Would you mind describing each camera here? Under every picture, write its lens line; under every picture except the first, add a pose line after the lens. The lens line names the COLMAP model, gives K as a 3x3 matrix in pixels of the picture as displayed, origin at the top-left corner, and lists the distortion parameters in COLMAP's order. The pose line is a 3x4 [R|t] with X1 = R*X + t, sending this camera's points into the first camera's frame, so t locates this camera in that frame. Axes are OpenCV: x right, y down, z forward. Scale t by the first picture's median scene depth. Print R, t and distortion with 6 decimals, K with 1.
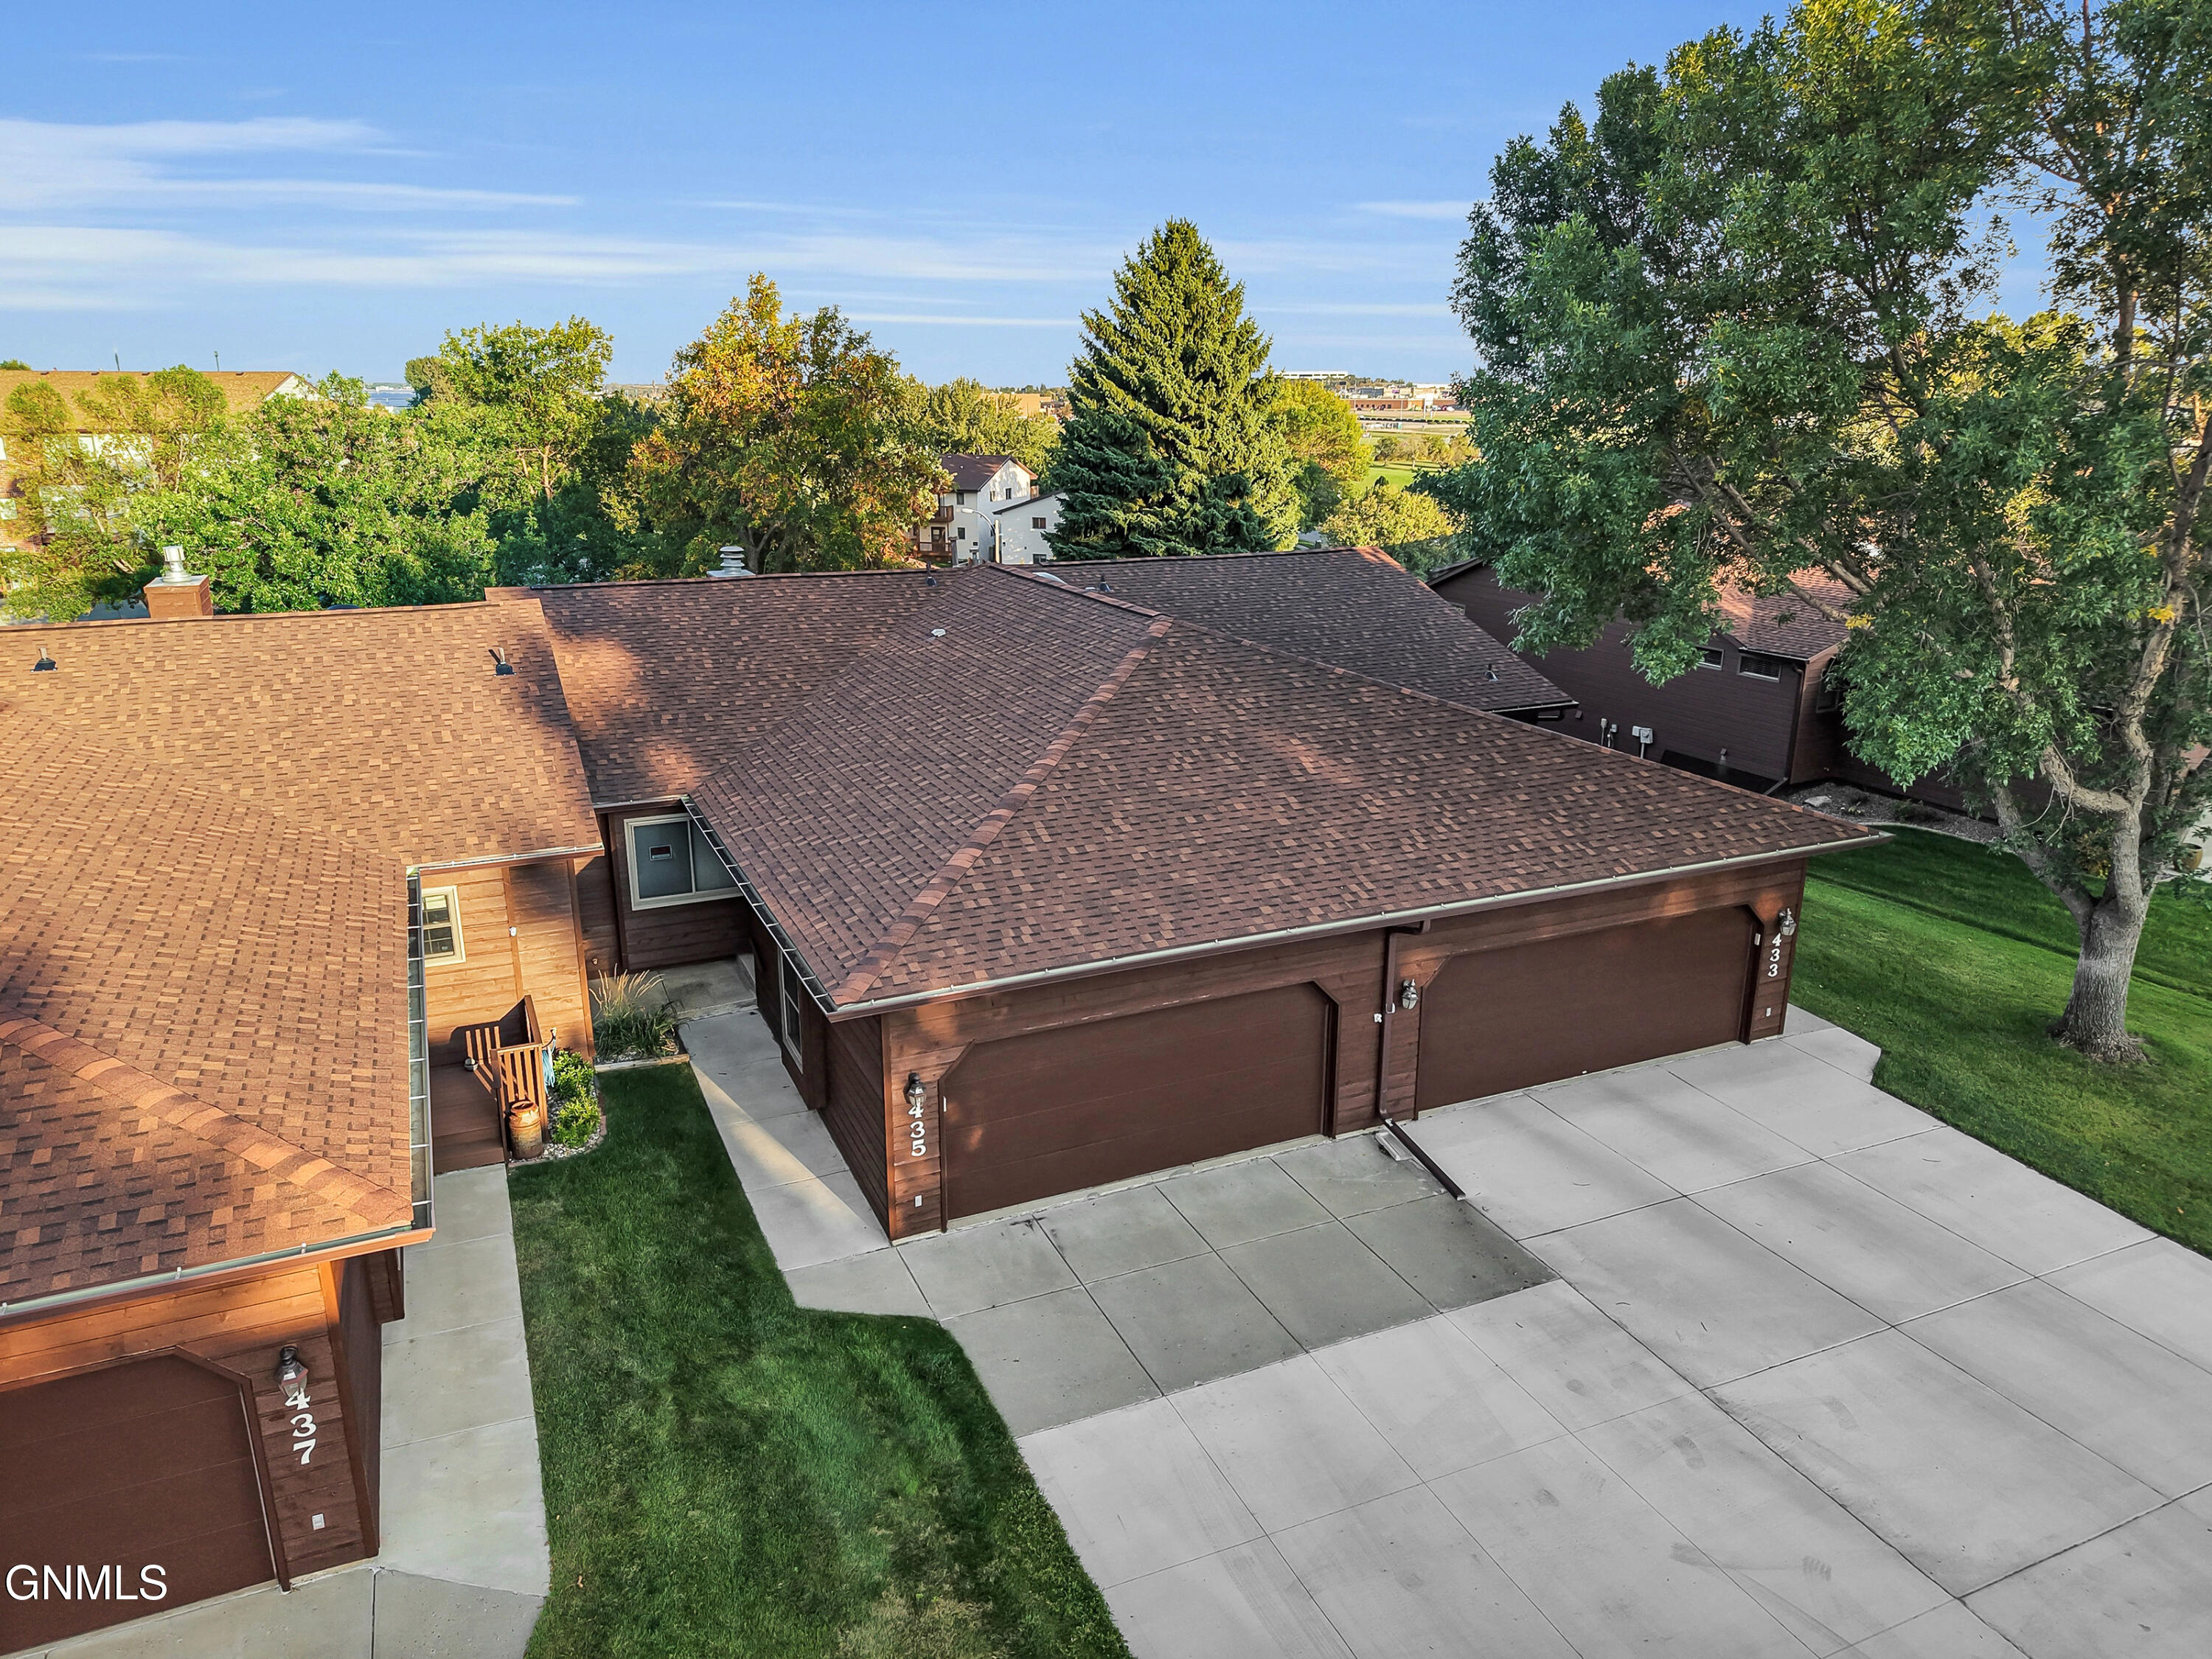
lens RADIAL K [[1460.1, 0, 1087.8], [0, 1460.1, 840.0], [0, 0, 1]] dist [0.057902, -0.057197]
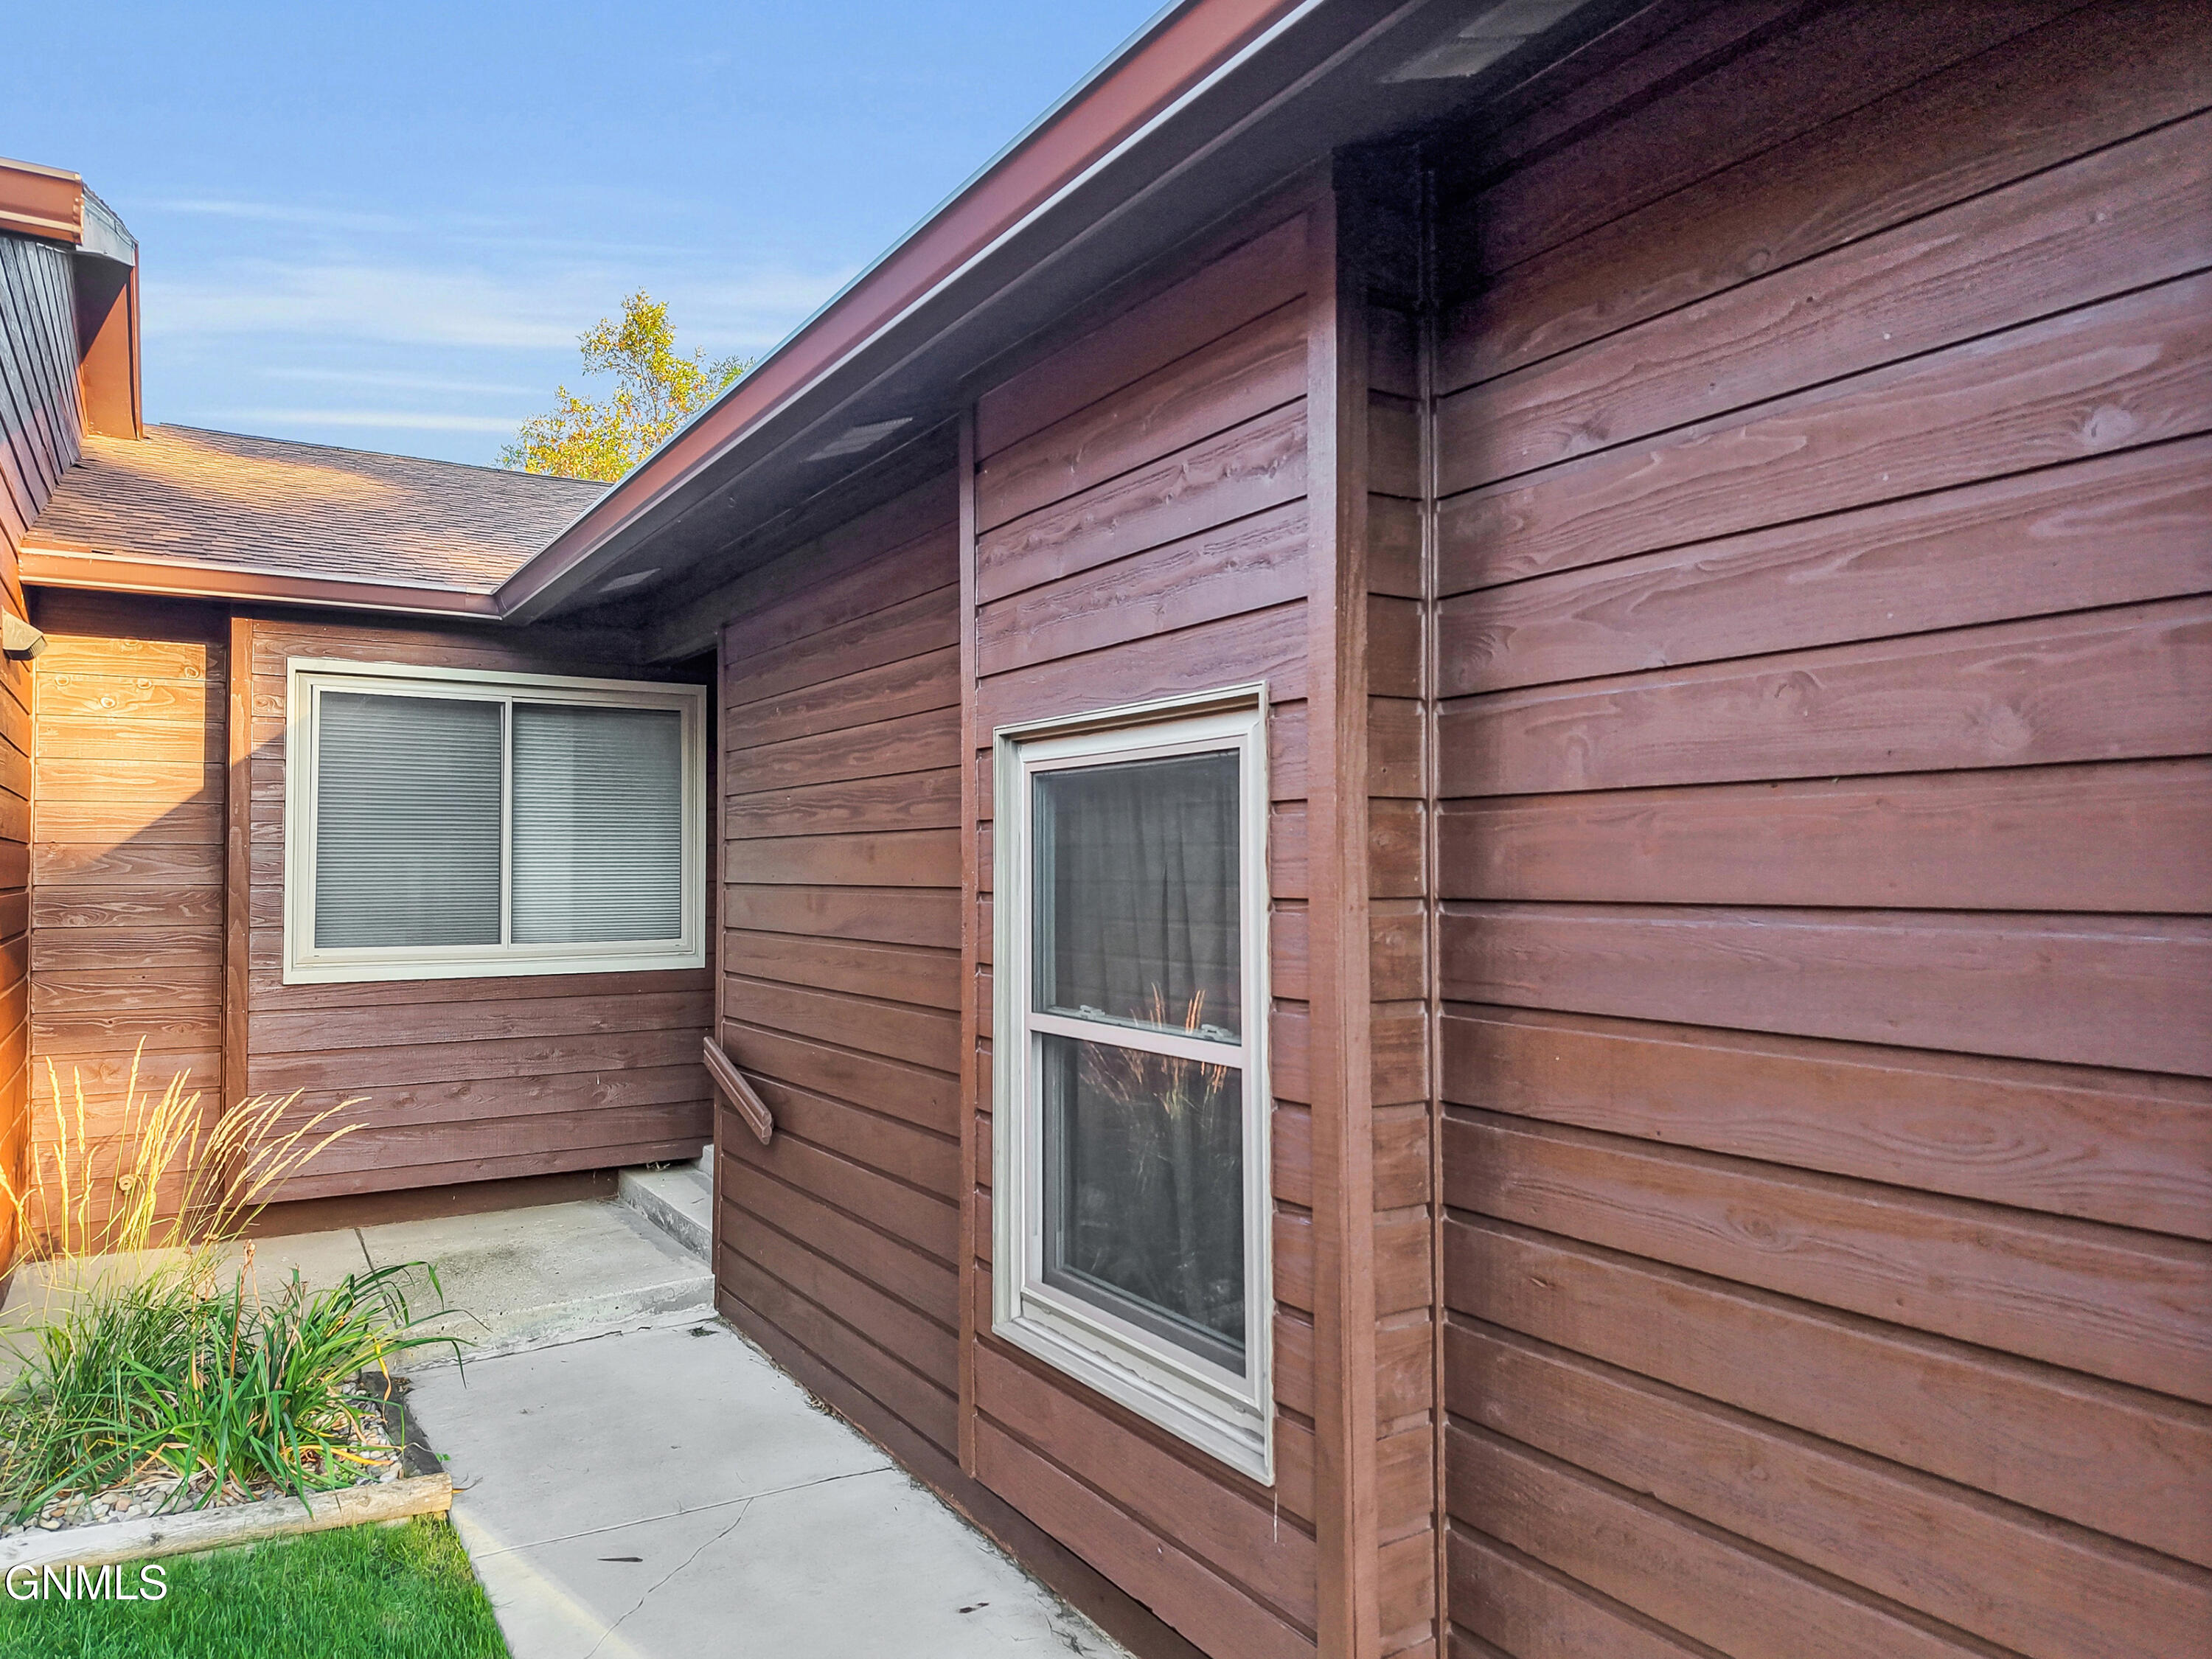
lens RADIAL K [[1491.2, 0, 1097.9], [0, 1491.2, 839.3], [0, 0, 1]] dist [0.091751, -0.123191]
pose [[0.990579, -0.000040, 0.136944, -0.239720], [0.042928, 0.949687, -0.310245, 0.150643], [-0.130042, 0.313201, 0.940741, 0.862211]]
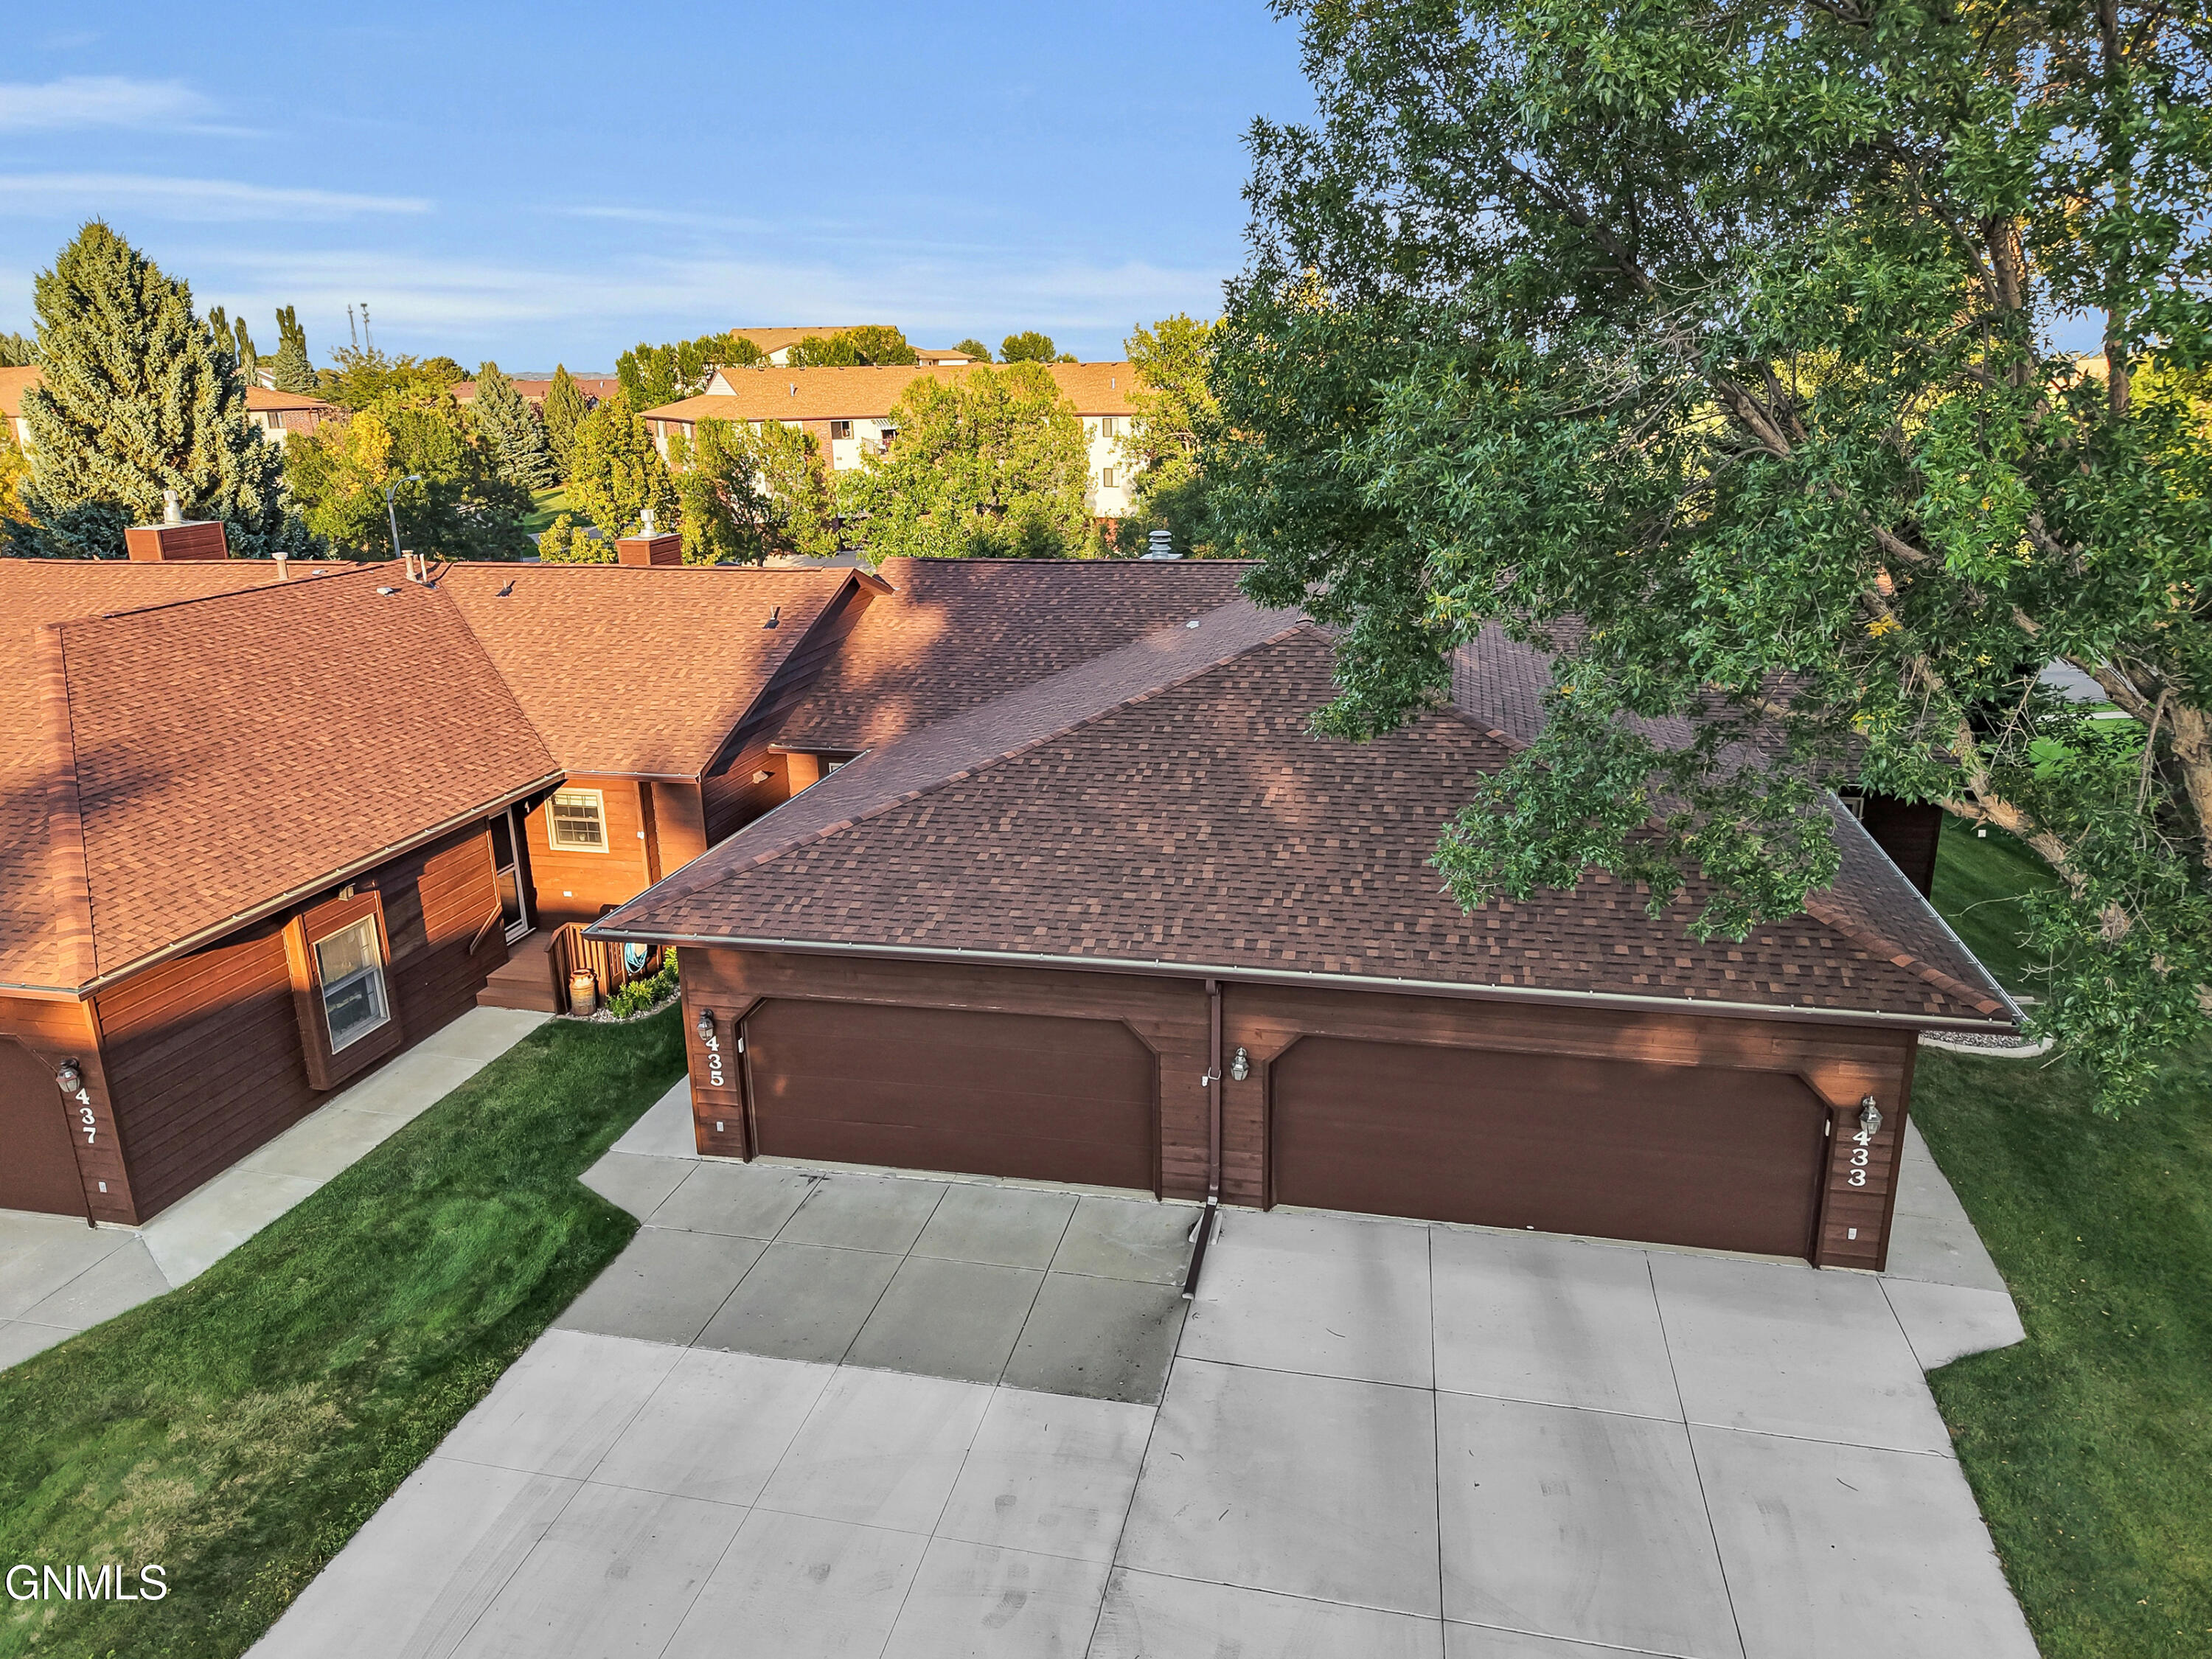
lens RADIAL K [[1491.2, 0, 1097.9], [0, 1491.2, 839.3], [0, 0, 1]] dist [0.091751, -0.123191]
pose [[0.804825, 0.161004, -0.571256, 0.647785], [-0.155249, 0.986100, 0.059199, -0.069287], [0.572847, 0.041043, 0.818634, 0.205252]]
